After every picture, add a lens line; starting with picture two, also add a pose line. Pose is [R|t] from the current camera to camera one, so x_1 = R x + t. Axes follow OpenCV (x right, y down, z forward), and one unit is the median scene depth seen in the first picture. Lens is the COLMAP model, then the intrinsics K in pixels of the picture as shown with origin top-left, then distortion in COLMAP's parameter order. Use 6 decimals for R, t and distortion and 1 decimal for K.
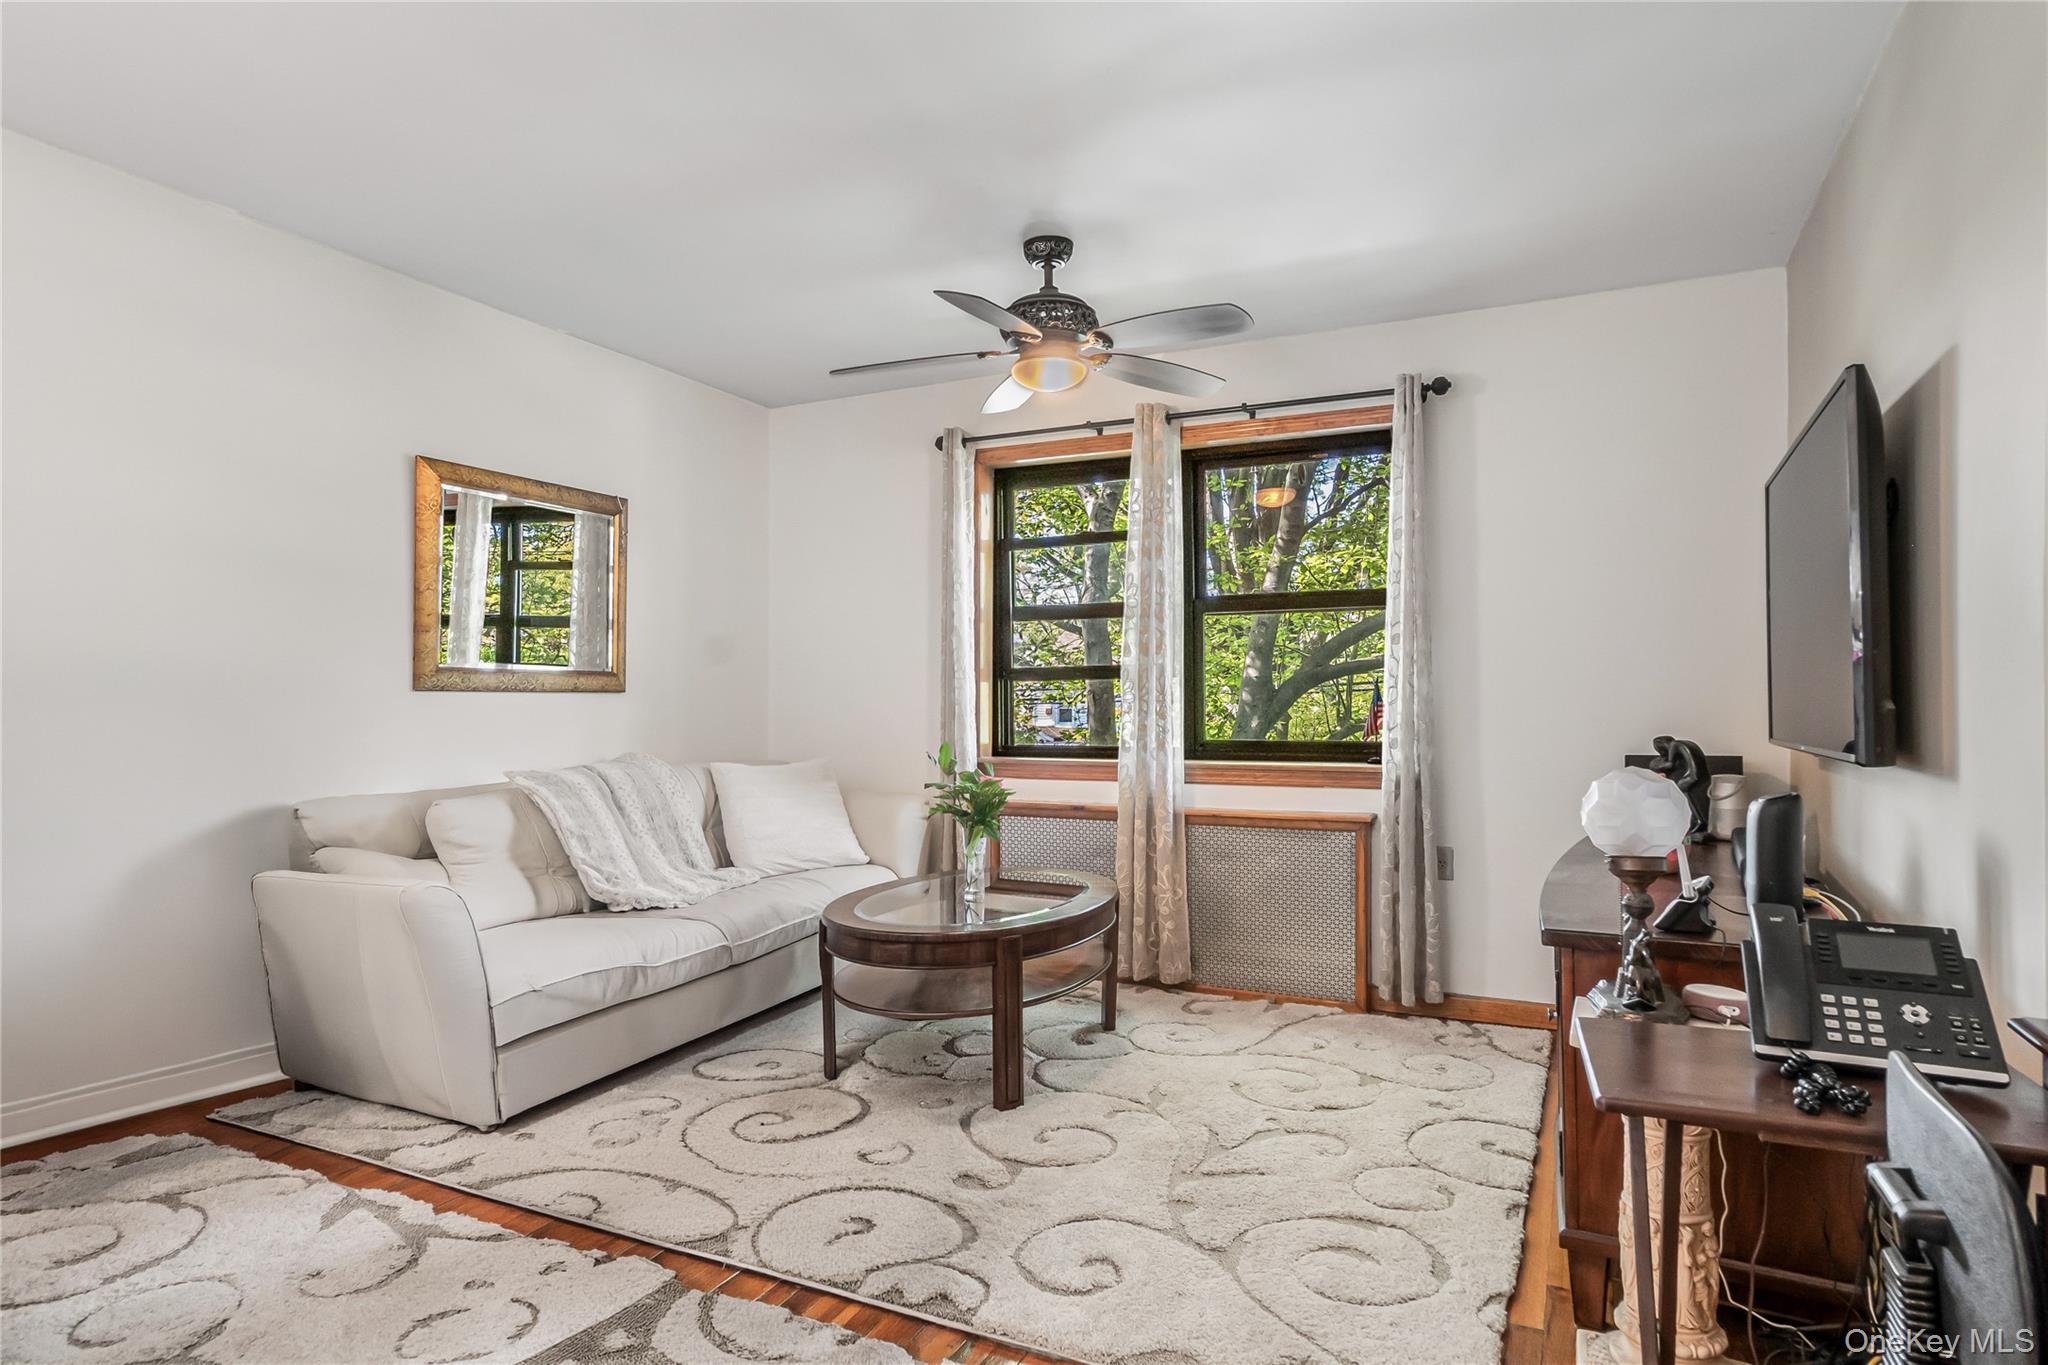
lens RADIAL K [[1174.2, 0, 1043.1], [0, 1174.2, 685.7], [0, 0, 1]] dist [-0.000907, -0.000135]
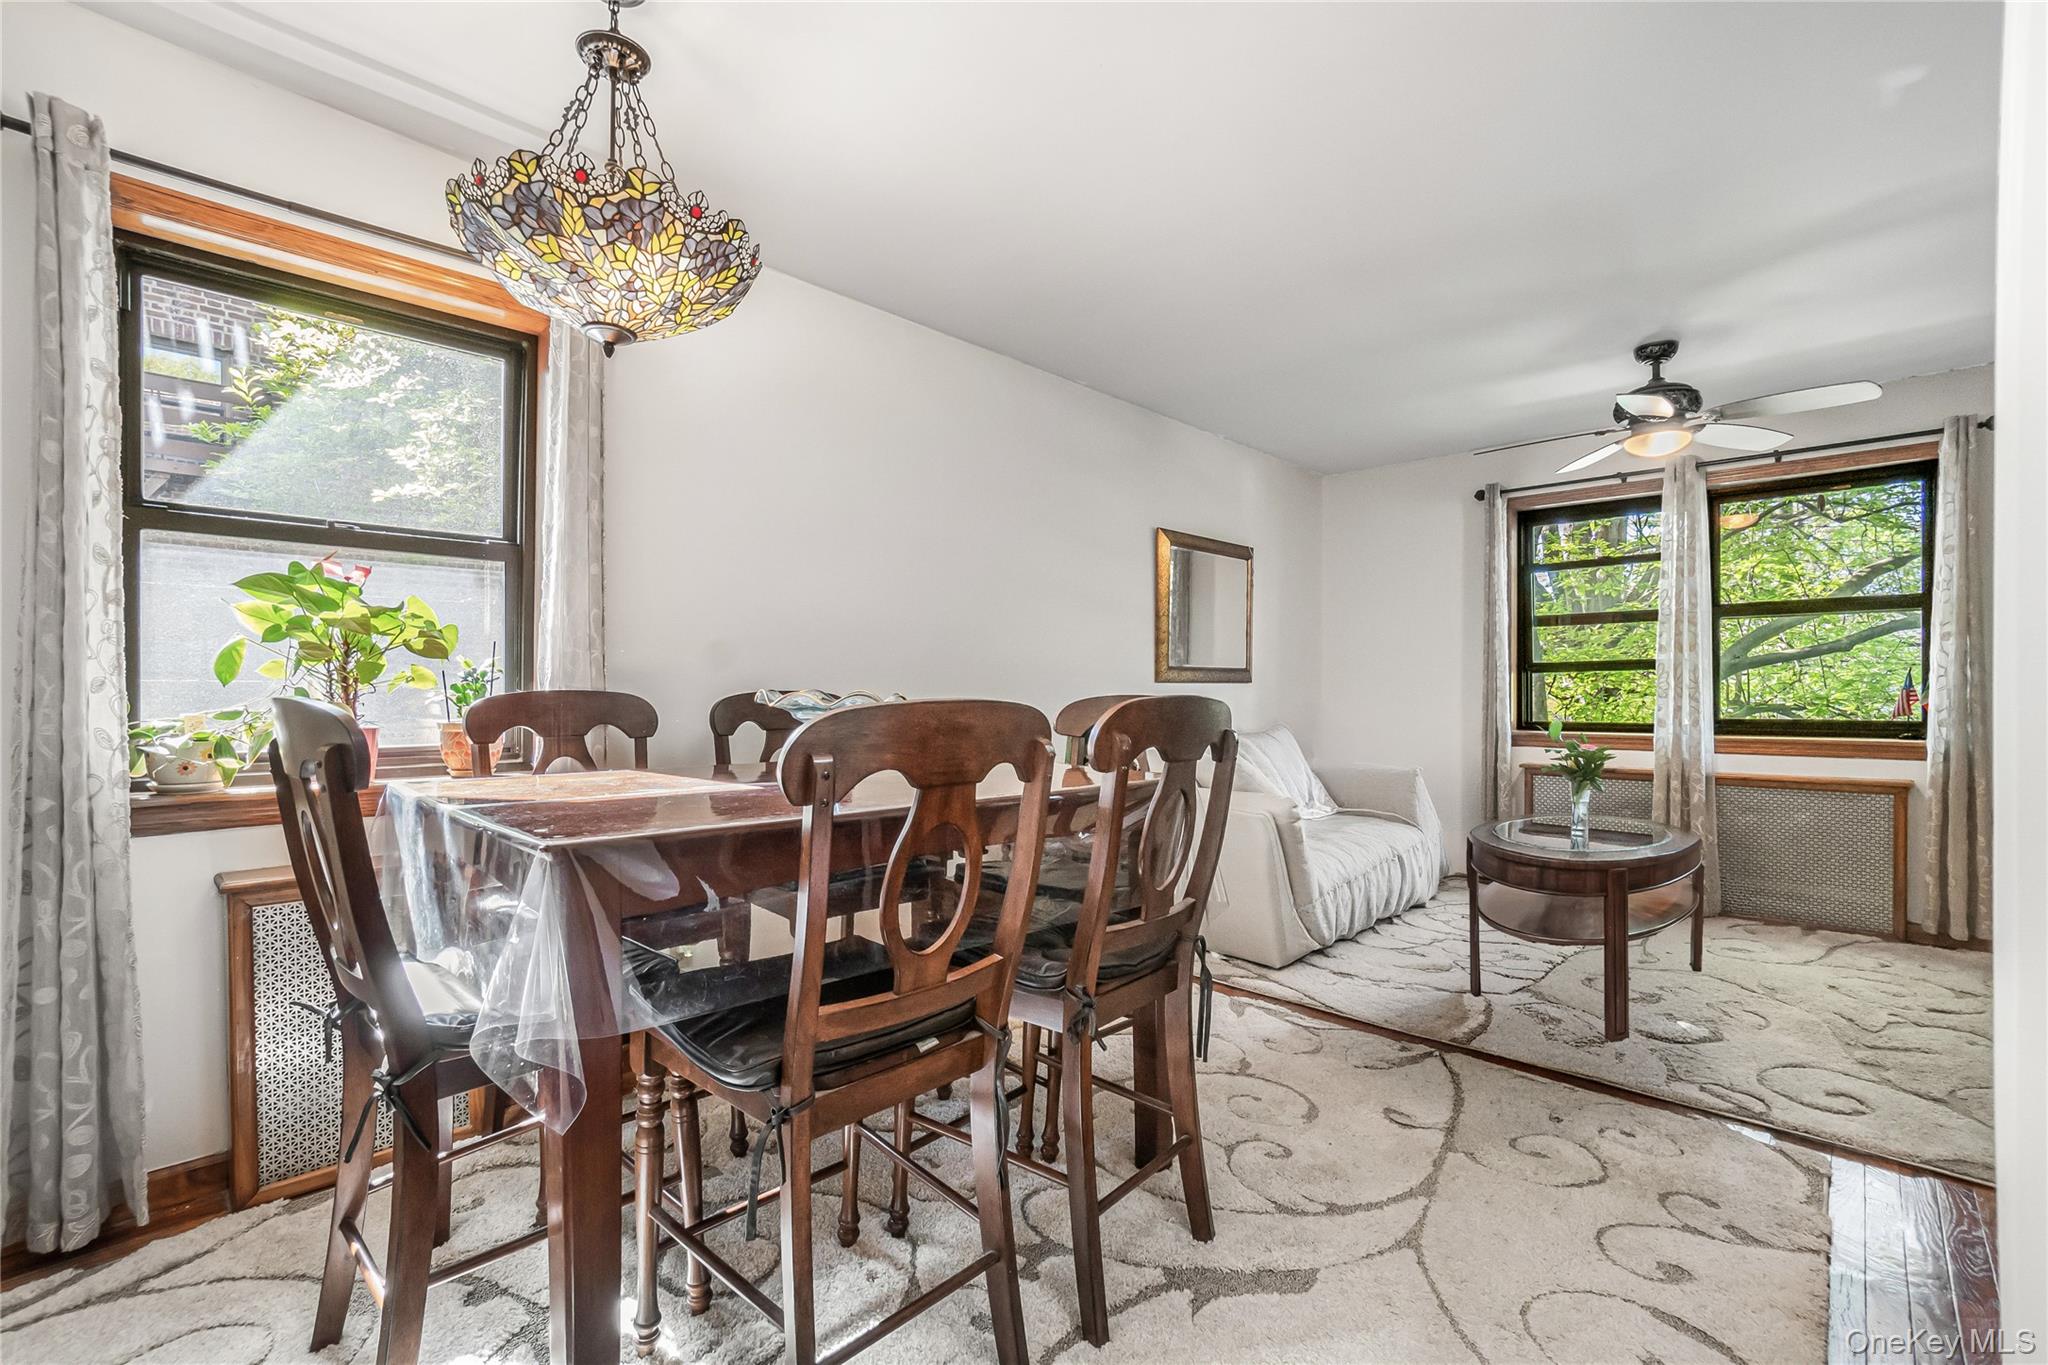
lens RADIAL K [[911.5, 0, 1013.9], [0, 911.5, 677.1], [0, 0, 1]] dist [-0.030607, 0.005704]
pose [[0.946957, -0.004556, -0.321329, -0.296501], [0.005949, 0.999977, 0.003352, -0.006647], [0.321307, -0.005086, 0.946962, -0.166158]]
